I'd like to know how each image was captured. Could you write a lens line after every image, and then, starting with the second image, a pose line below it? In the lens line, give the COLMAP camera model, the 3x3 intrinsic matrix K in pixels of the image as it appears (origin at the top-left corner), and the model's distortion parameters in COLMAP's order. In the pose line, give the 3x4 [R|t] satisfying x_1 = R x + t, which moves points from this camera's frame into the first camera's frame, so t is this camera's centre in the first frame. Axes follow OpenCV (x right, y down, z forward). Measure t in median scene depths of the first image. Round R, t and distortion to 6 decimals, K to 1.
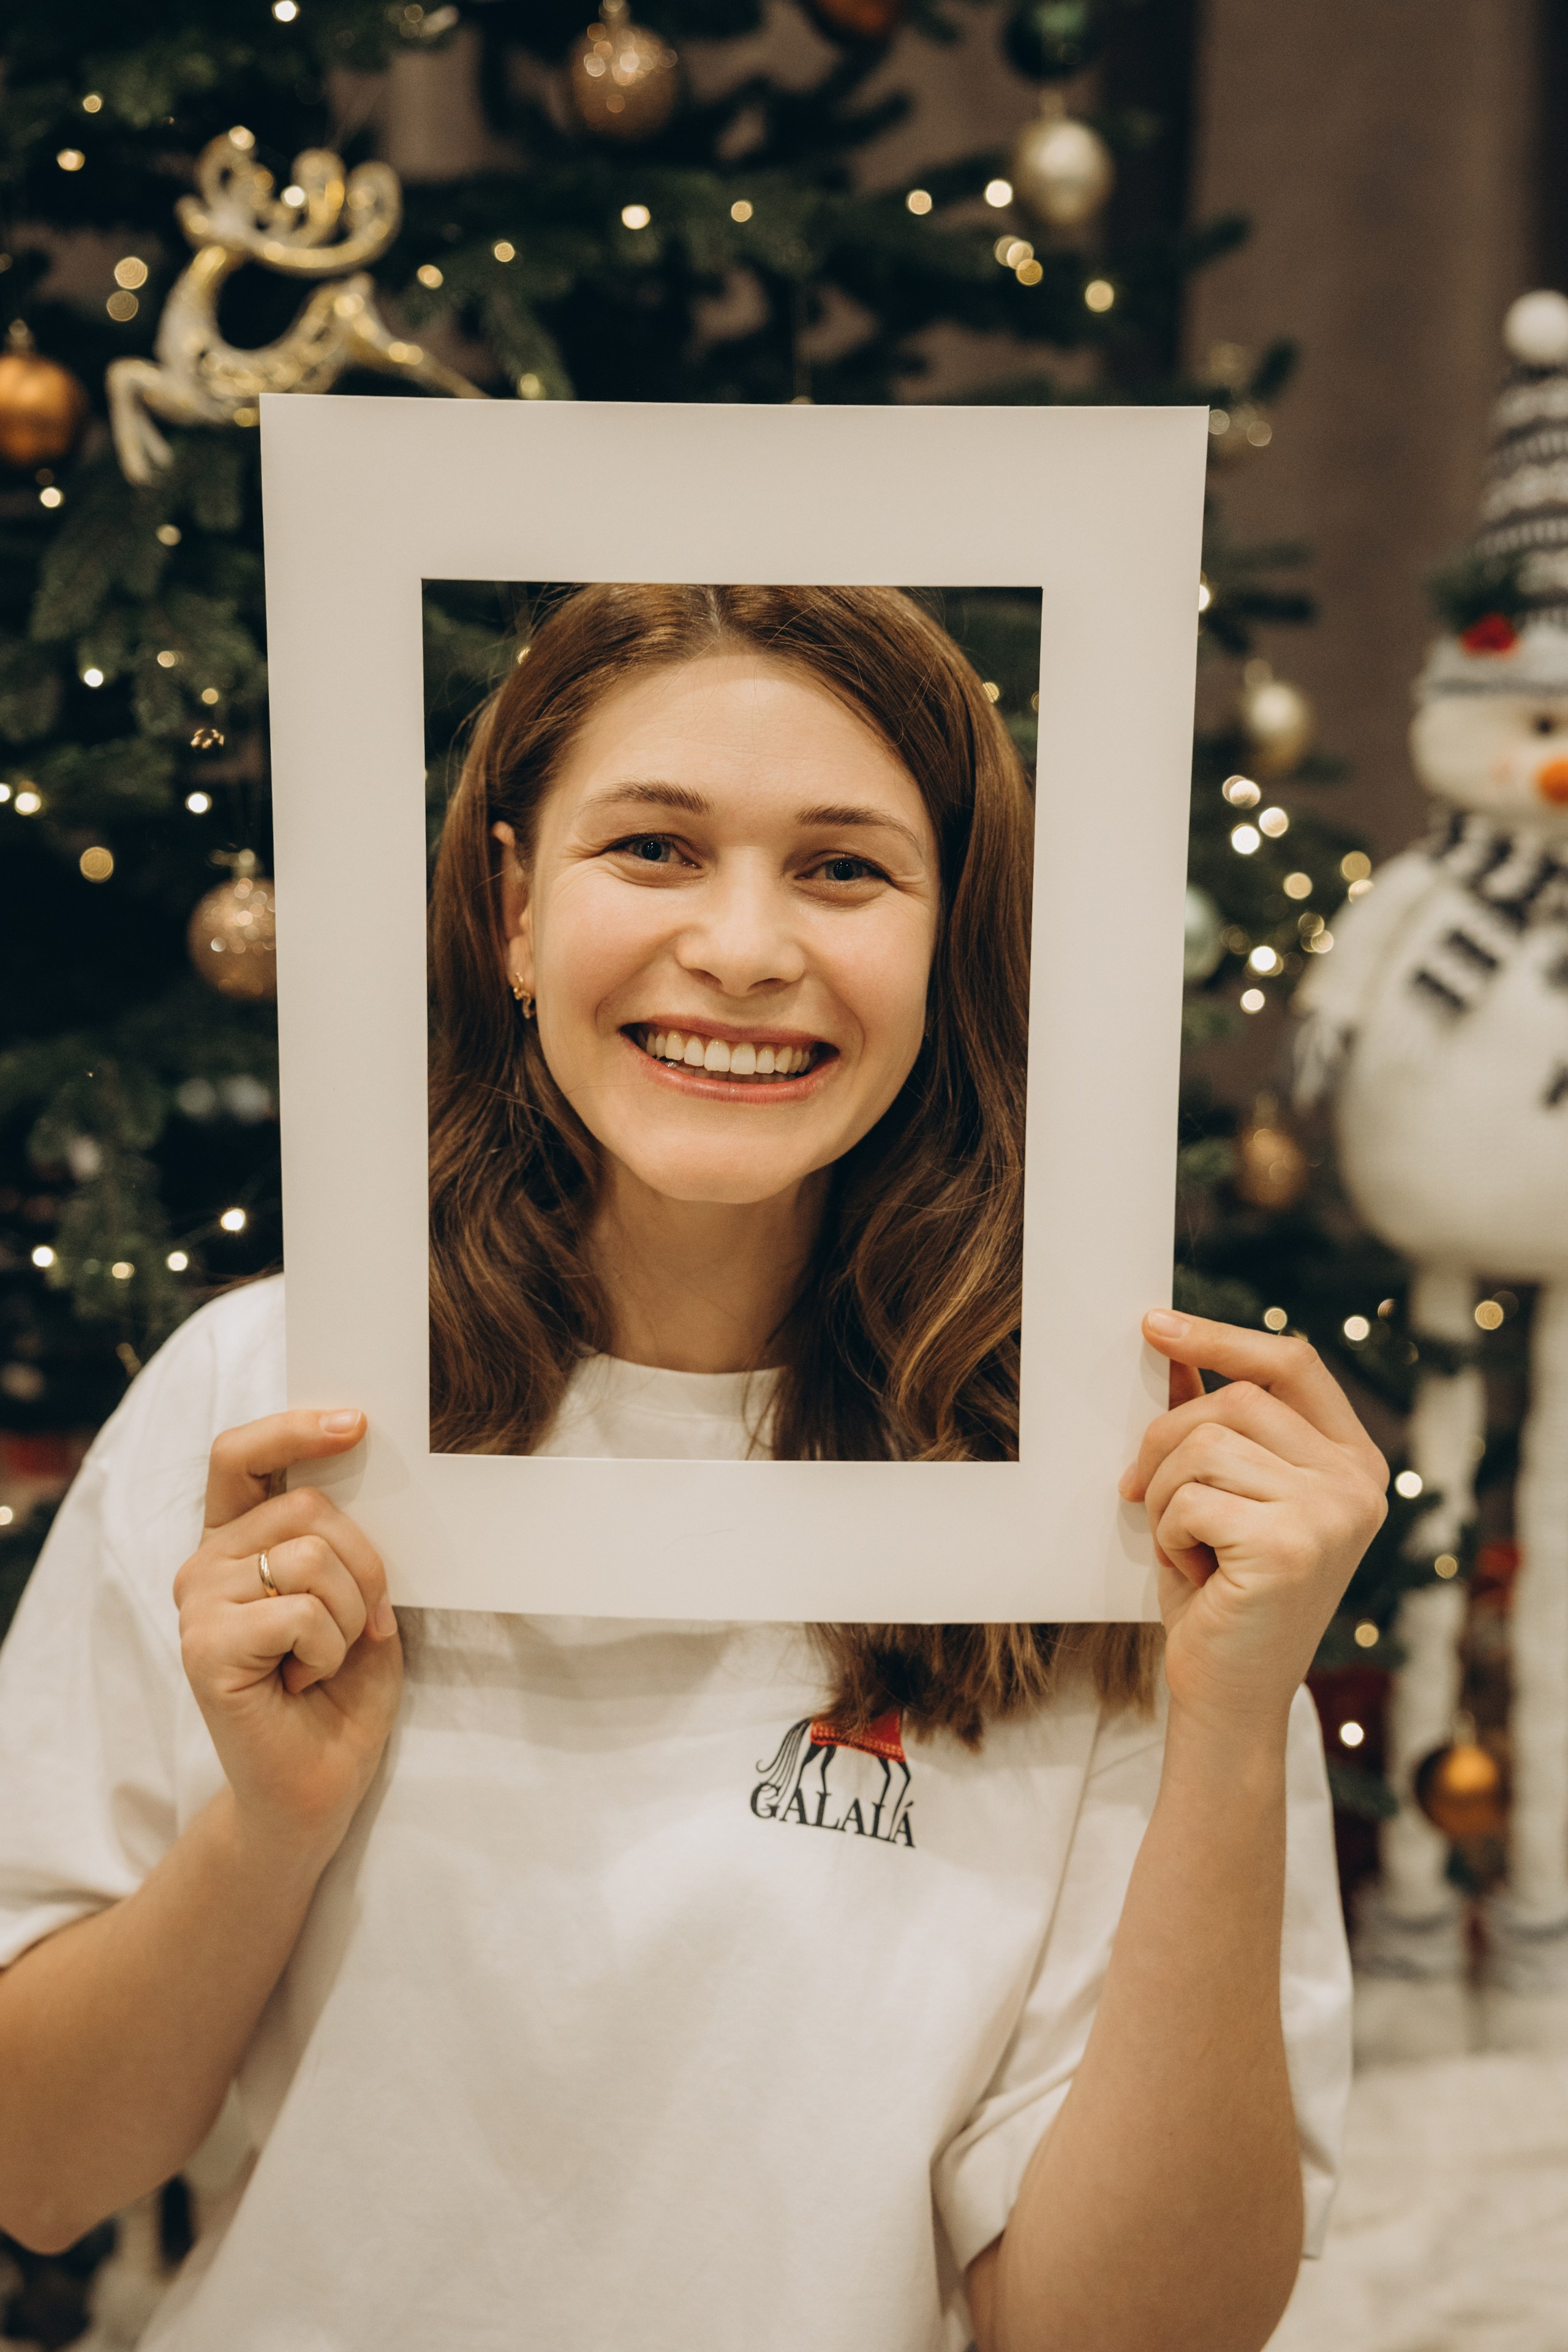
lens RADIAL K [[3778.0, 0, 720.4], [0, 3778.0, 1175.2], [0, 0, 1]] dist [0.291158, -0.051833]
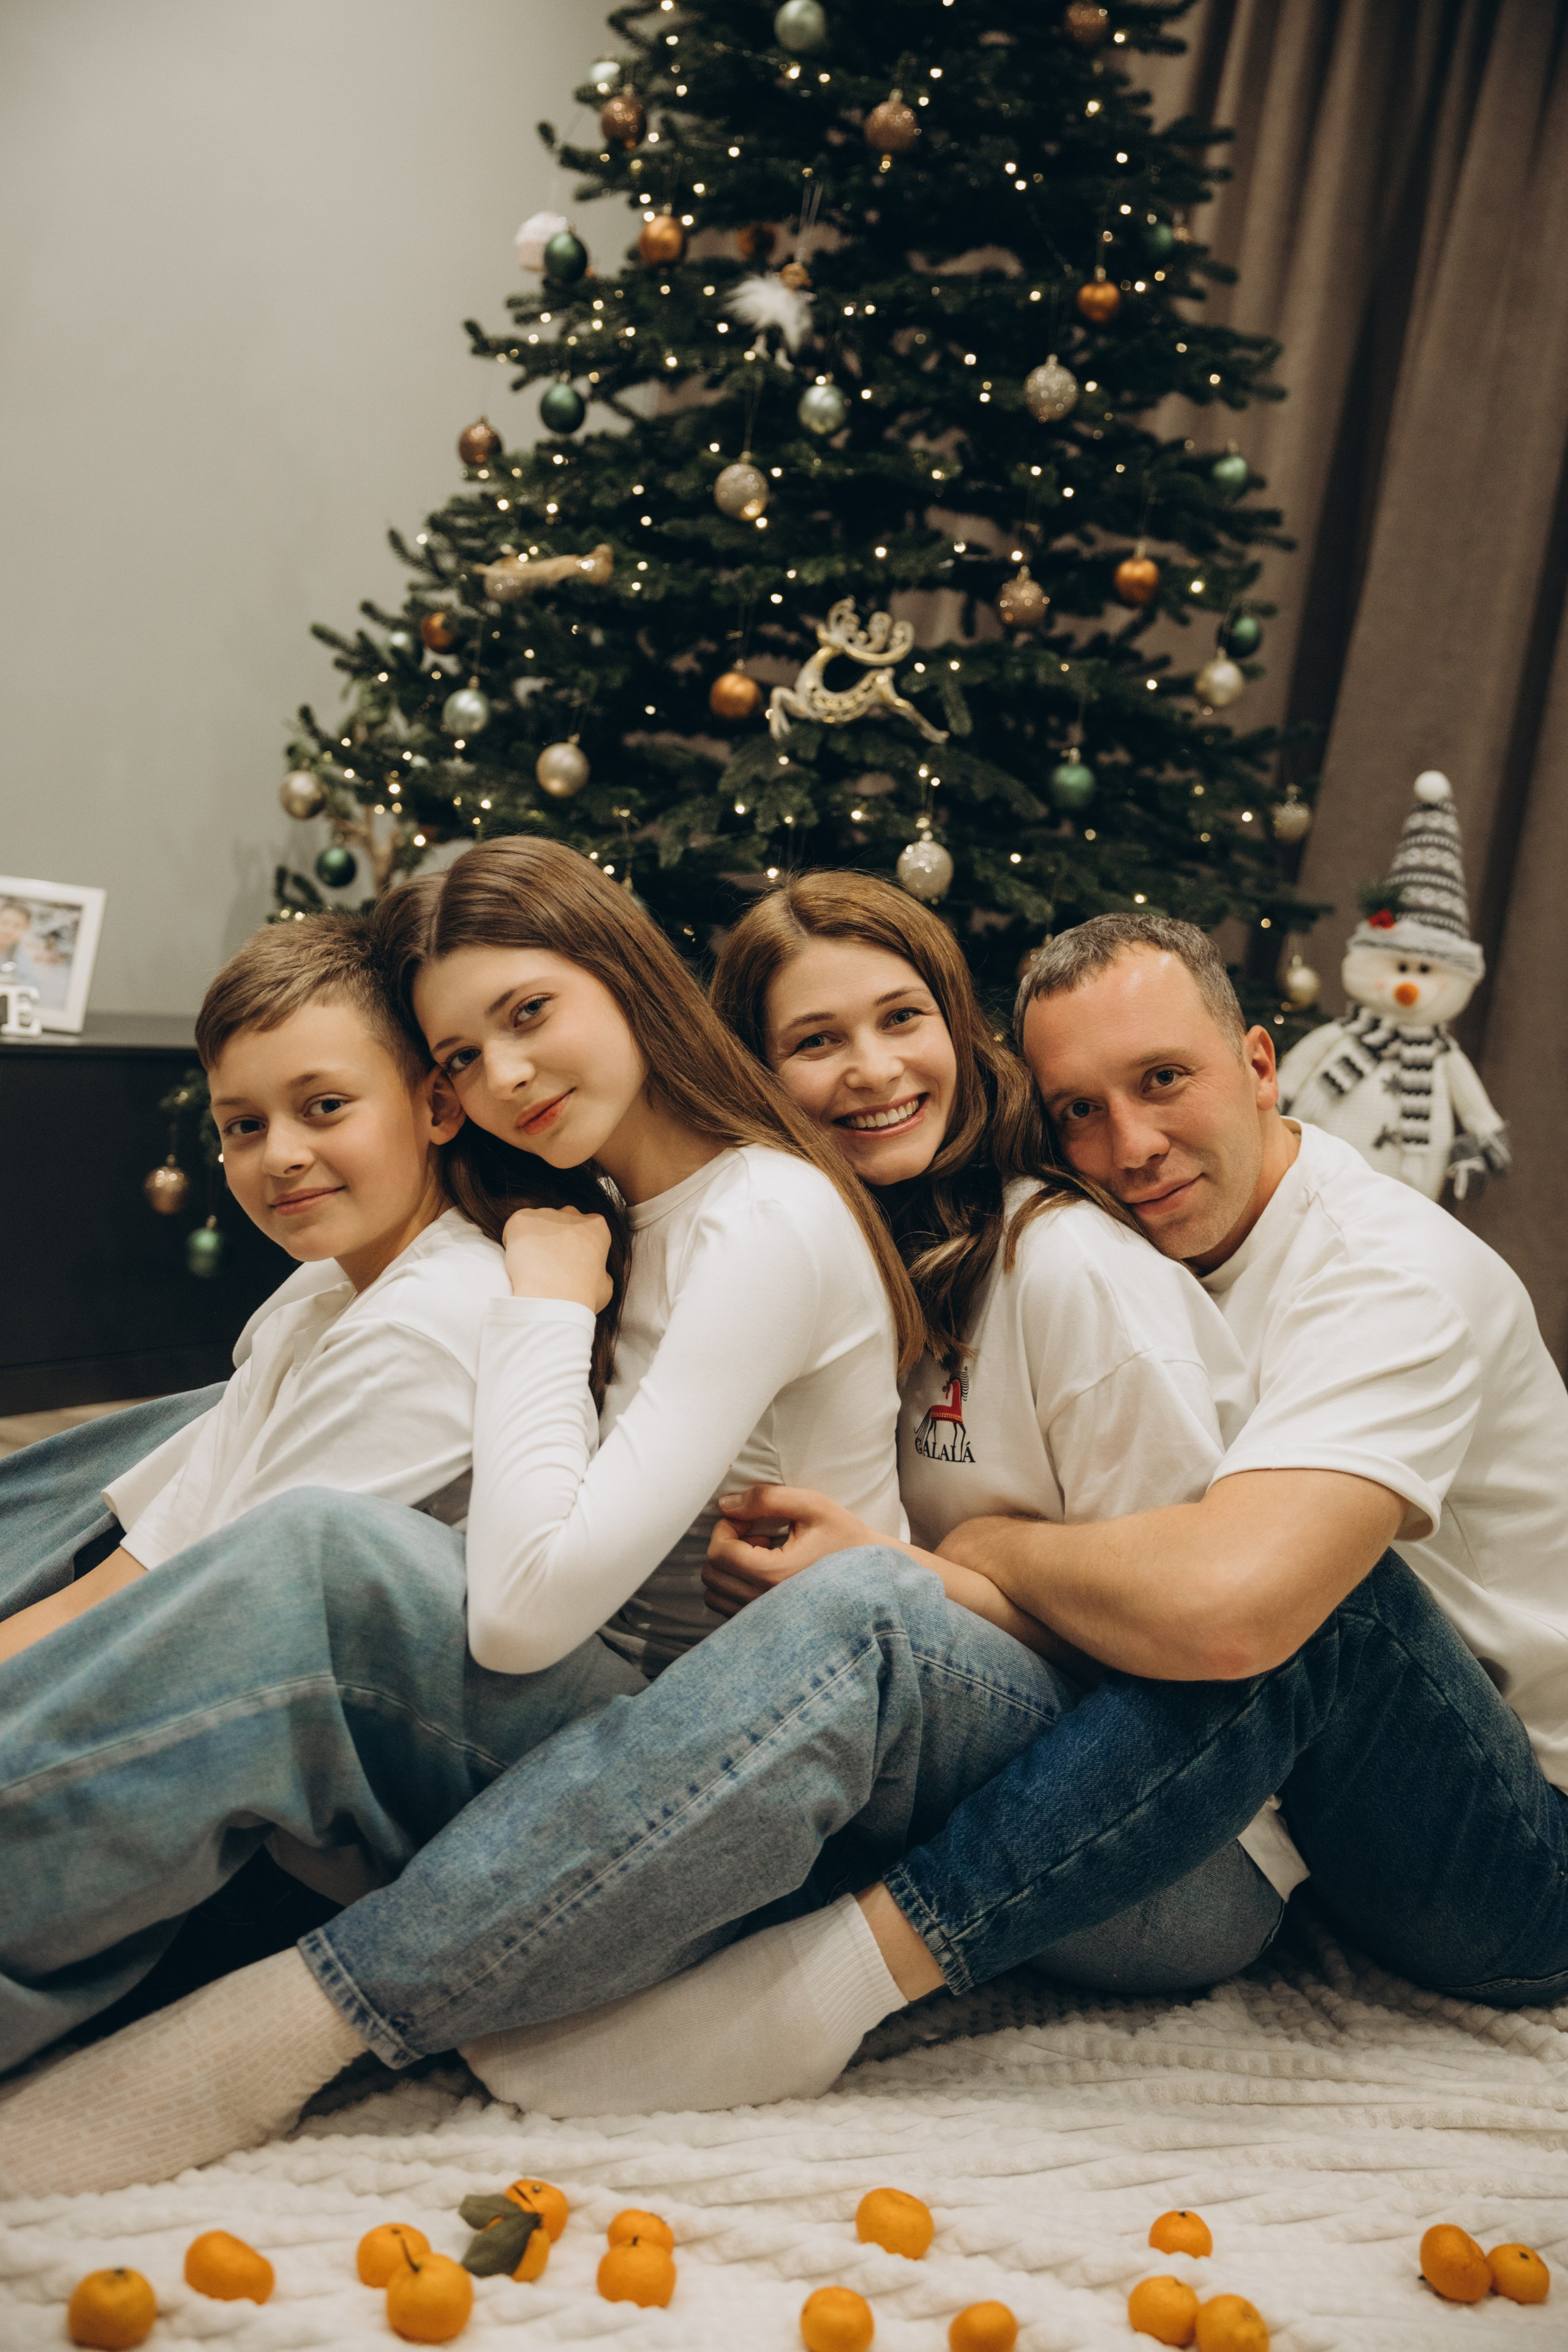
lens RADIAL K [[2845.3, 0, 766.0], [0, 2845.3, 1164.1], [0, 0, 1]] dist [0.346350, -0.780333]
pose [[0.977168, 0.179417, -0.113811, 0.078462], [-0.193478, 0.972761, -0.127677, 0.274751], [0.087804, 0.146781, 0.985264, -0.612398]]
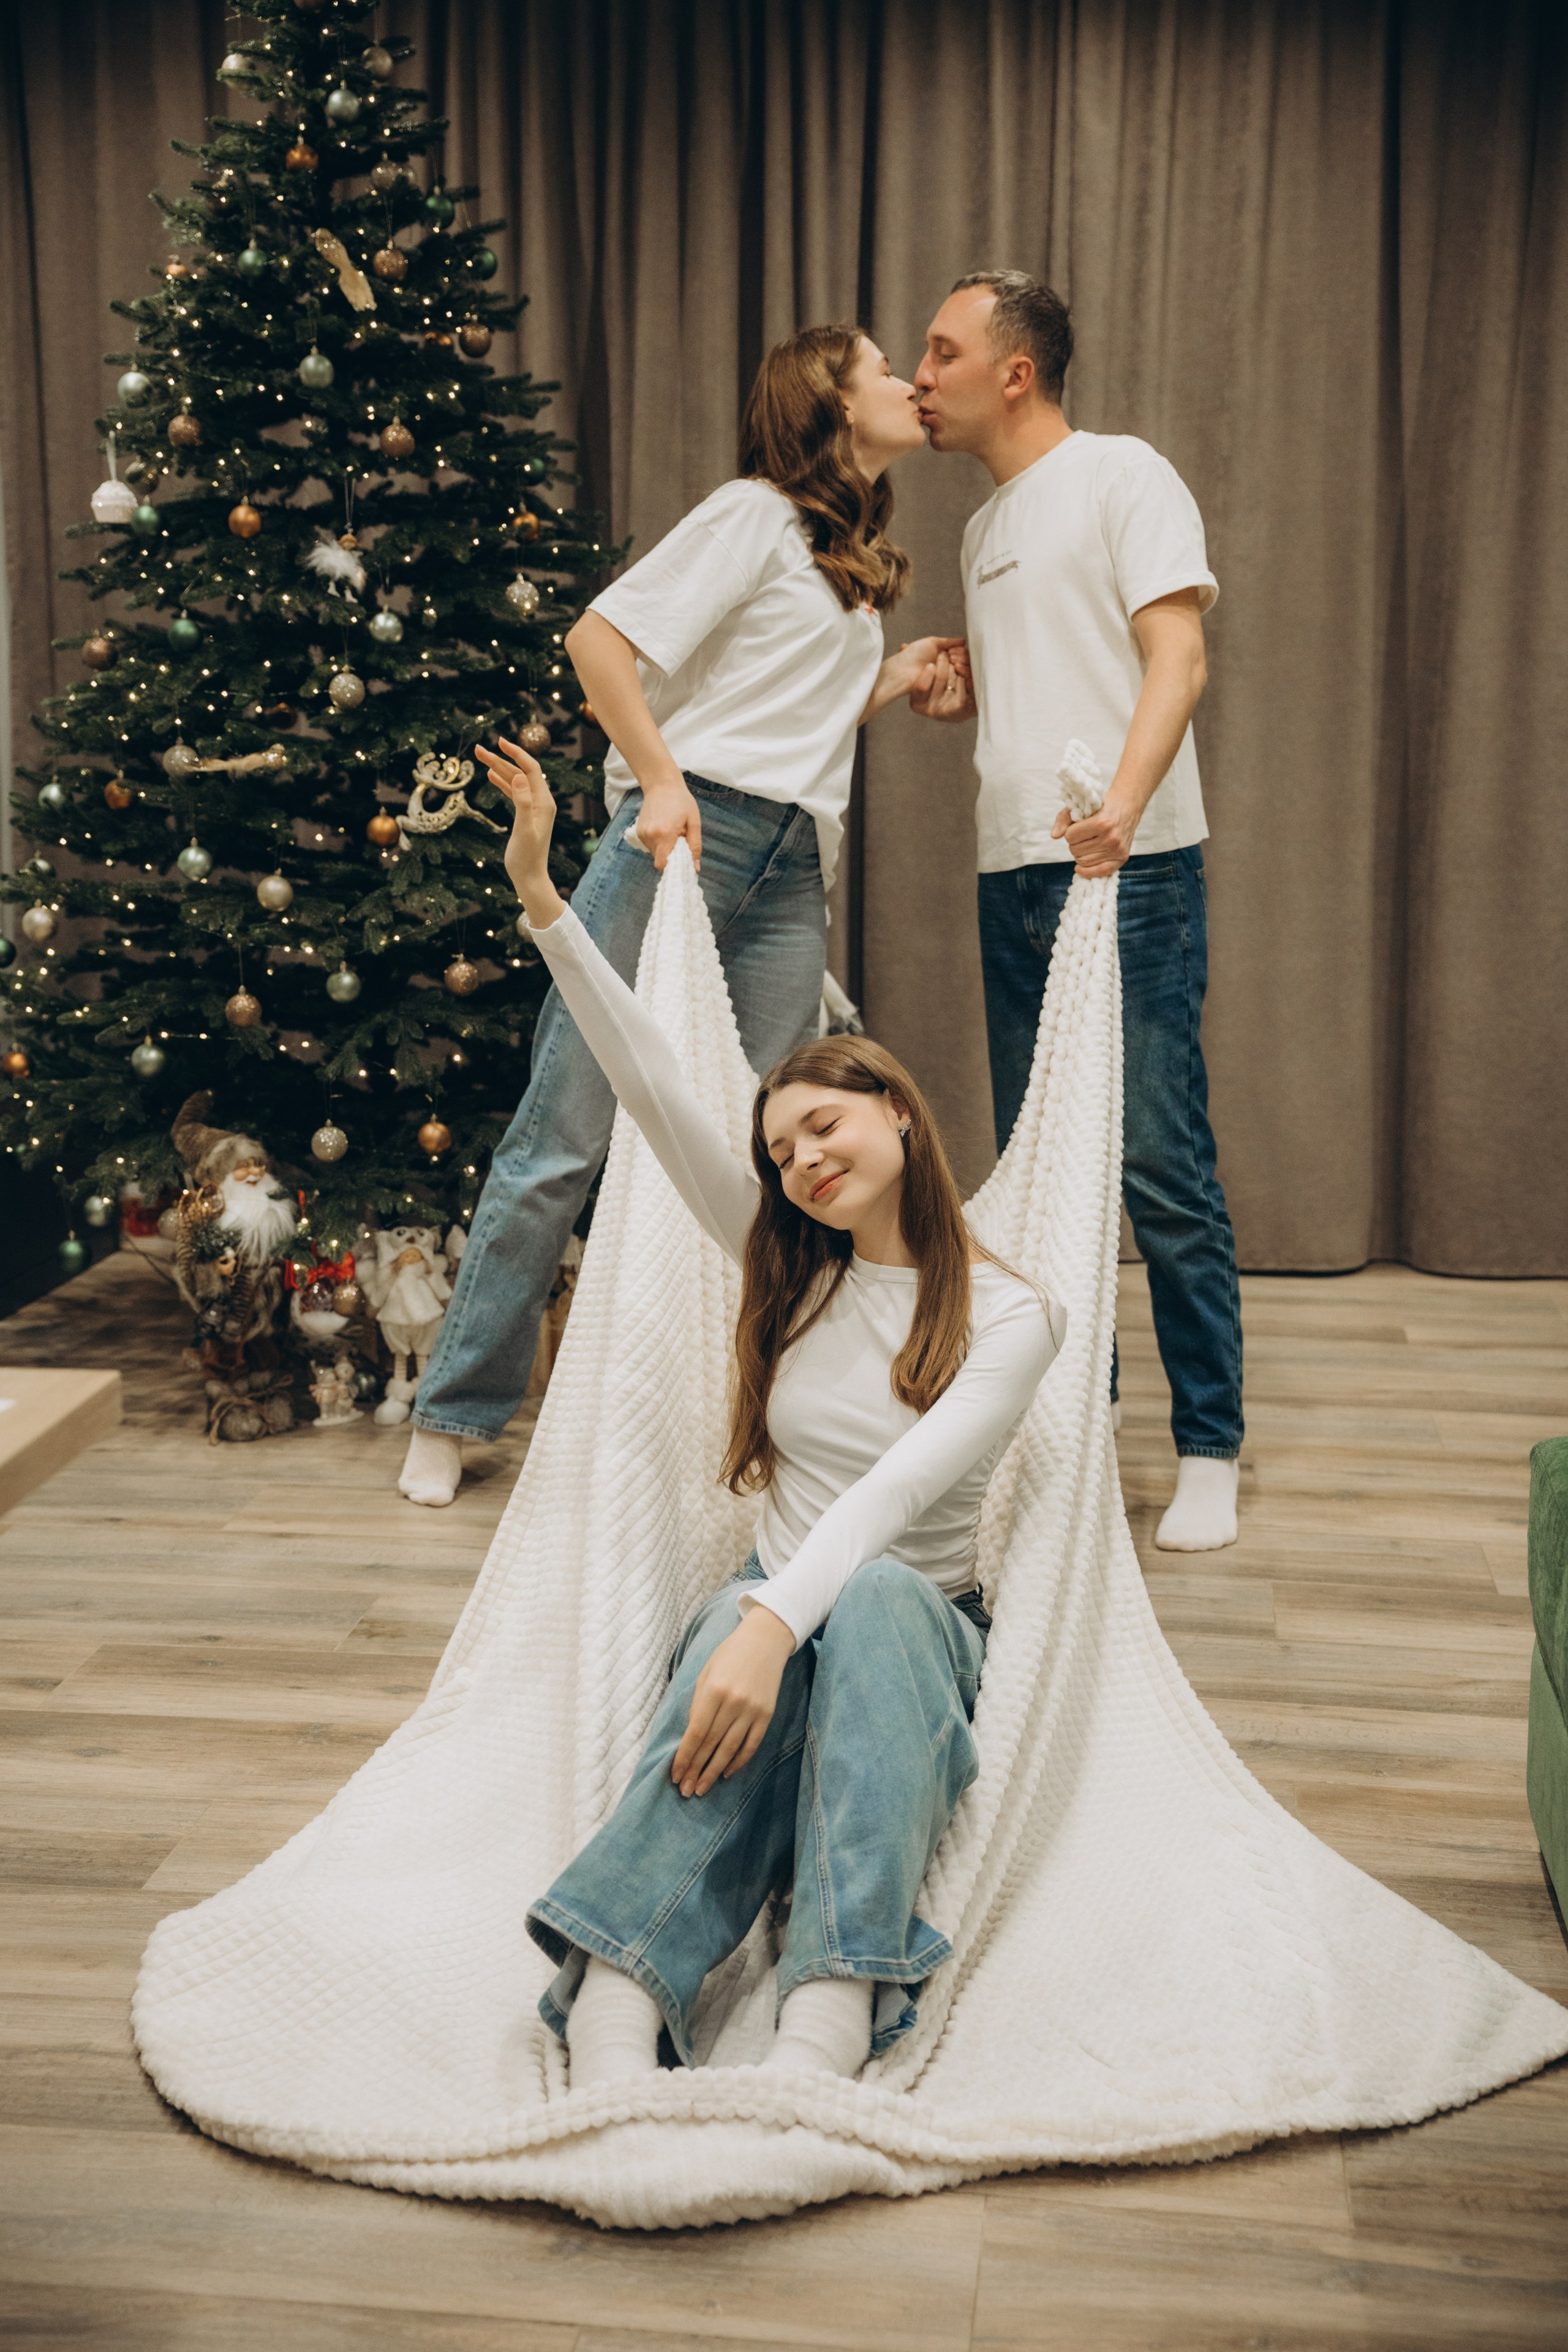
lens RADIAL K [[2845.3, 0, 766.0], [0, 2845.3, 1164.1], [0, 0, 1]] dist [0.346350, -0.780333]
pose [[0.959805, -0.015685, 0.280230, -0.561206], [0.029809, 0.998487, -0.046210, 0.228328], [-0.279081, 0.052706, 0.958820, -1.533734]]
